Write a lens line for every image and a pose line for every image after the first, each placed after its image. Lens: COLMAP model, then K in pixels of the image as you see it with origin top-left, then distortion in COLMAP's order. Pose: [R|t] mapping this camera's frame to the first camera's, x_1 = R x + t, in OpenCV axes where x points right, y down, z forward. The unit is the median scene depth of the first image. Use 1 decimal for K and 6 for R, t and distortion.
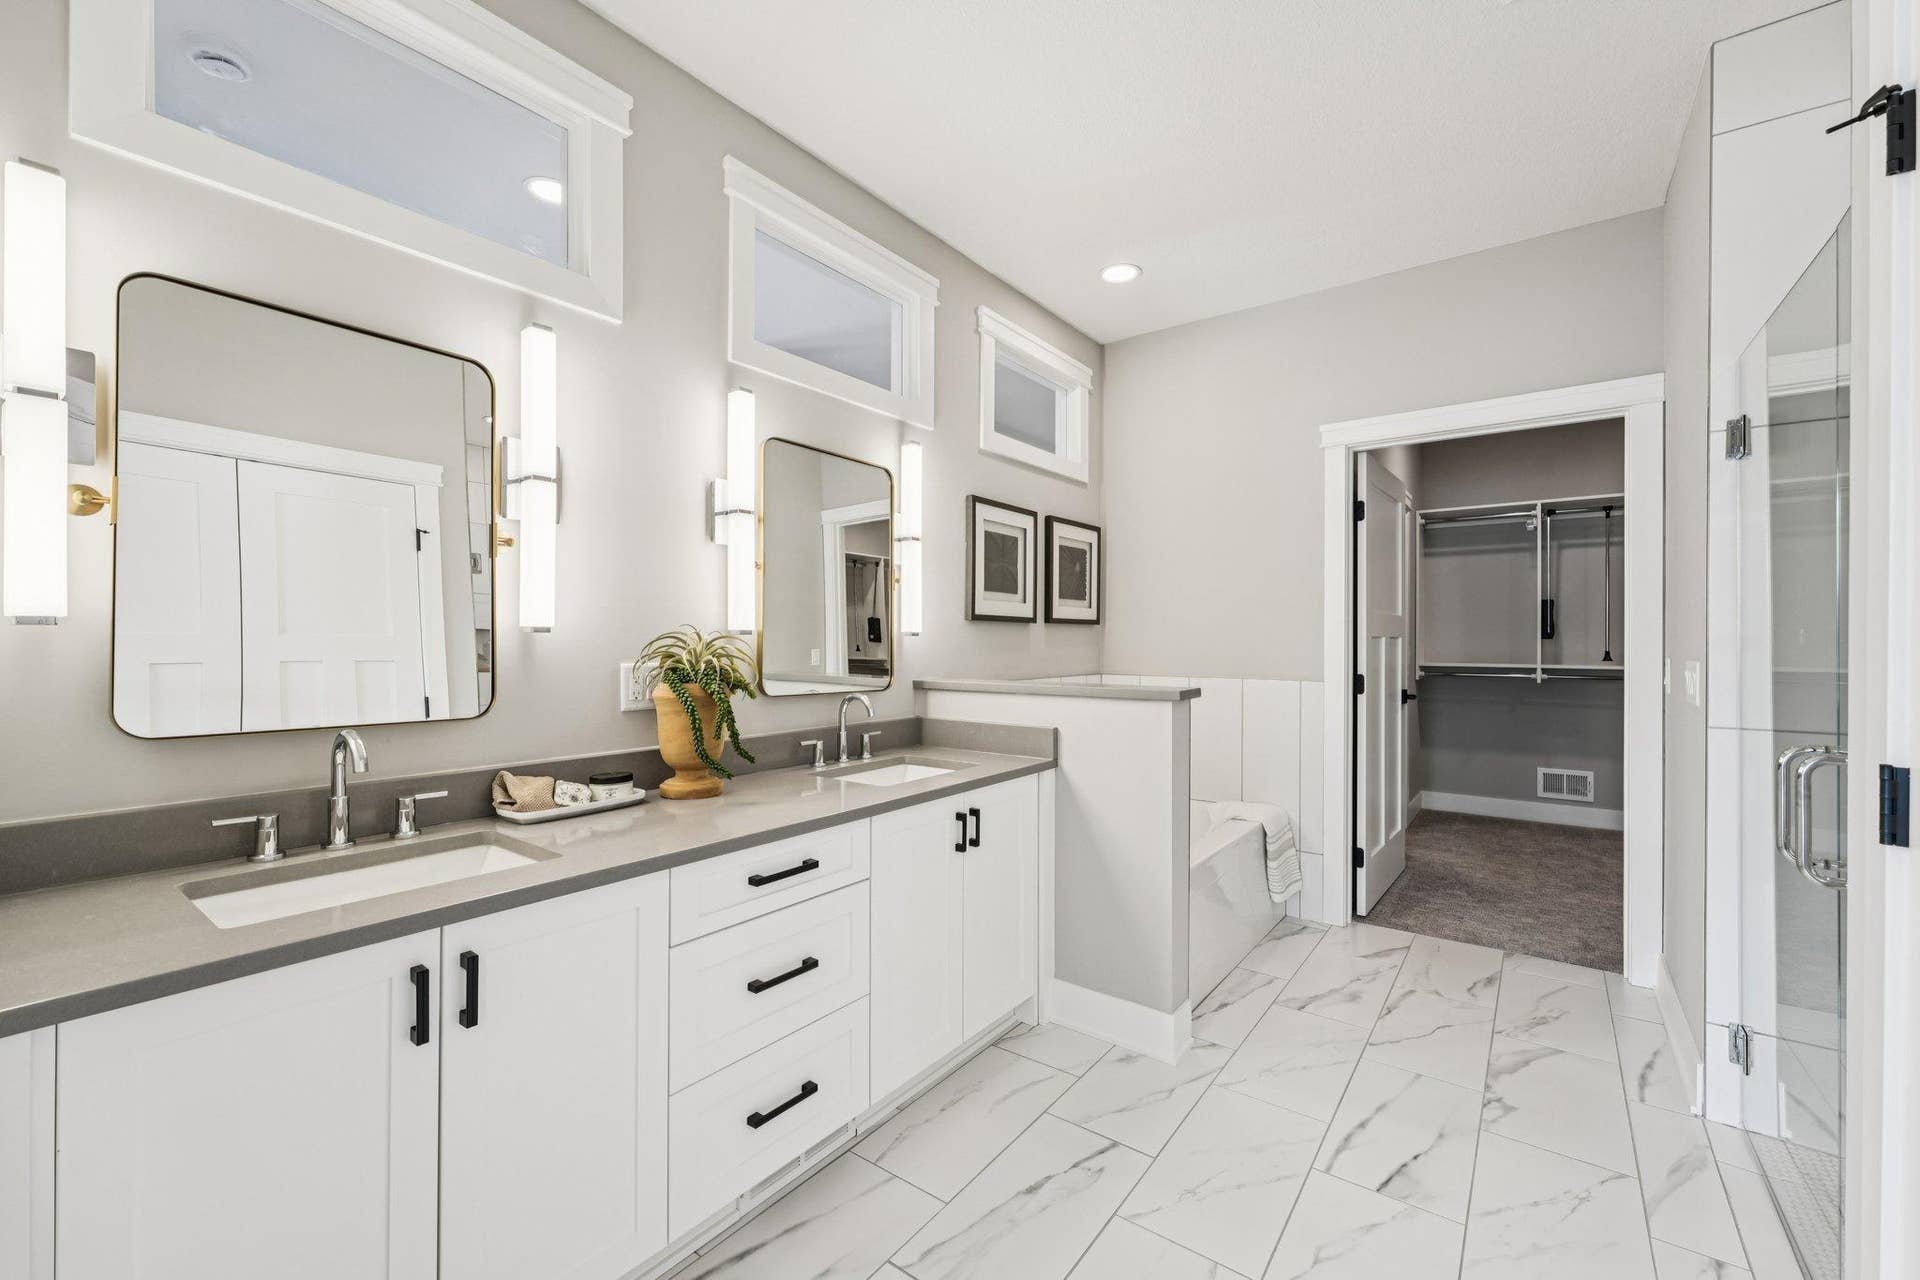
lens RADIAL K [[770.3, 0, 967.4], [0, 770.3, 646.9], [0, 0, 1]] dist [-0.002706, 0.000377]
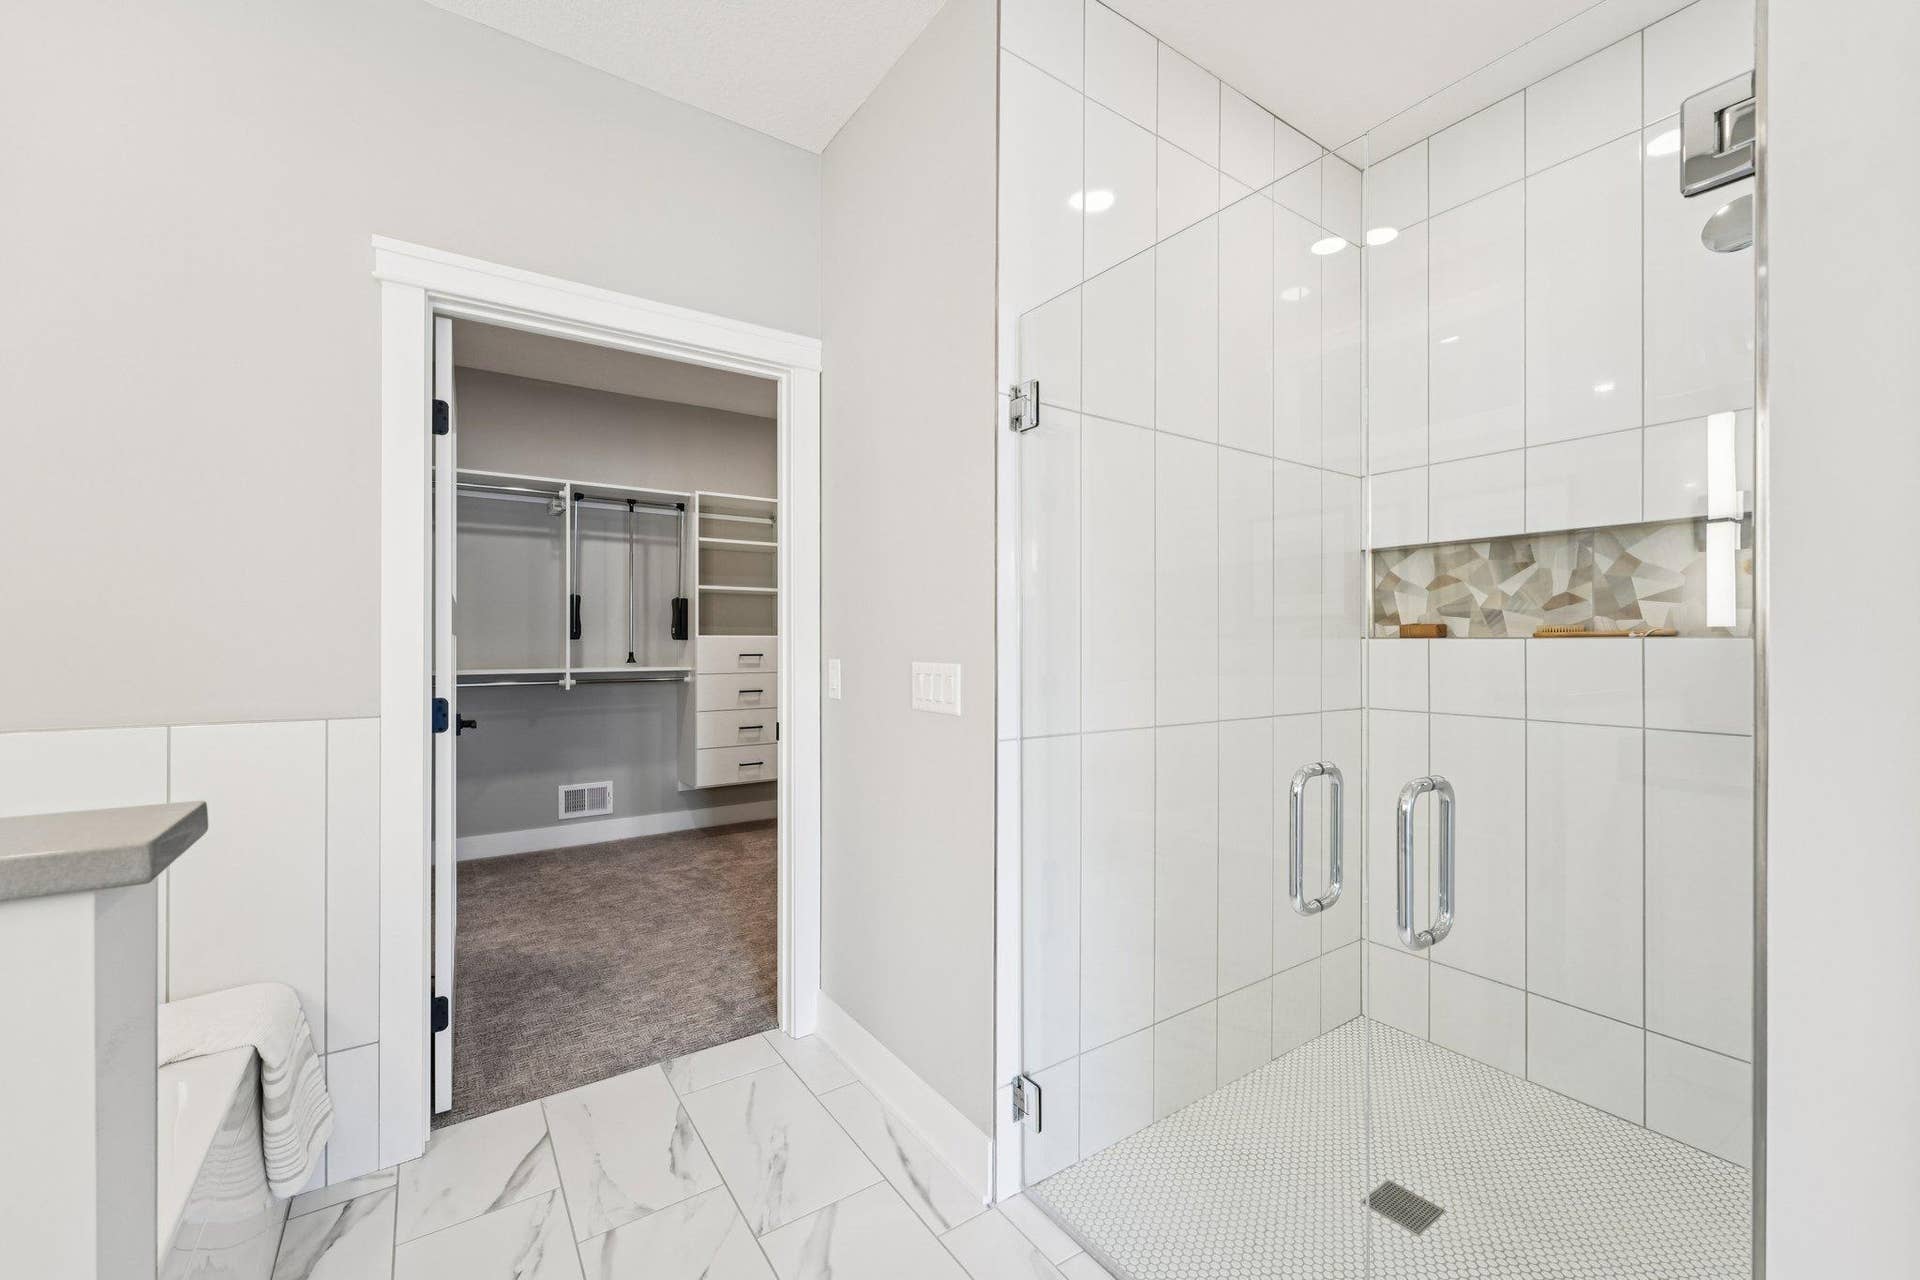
lens RADIAL K [[770.3, 0, 966.3], [0, 770.3, 639.6], [0, 0, 1]] dist [-0.002706, 0.000377]
pose [[0.311437, 0.003489, 0.950260, 0.084015], [0.007260, 0.999955, -0.006051, -0.002210], [-0.950239, 0.008784, 0.311398, 0.457122]]
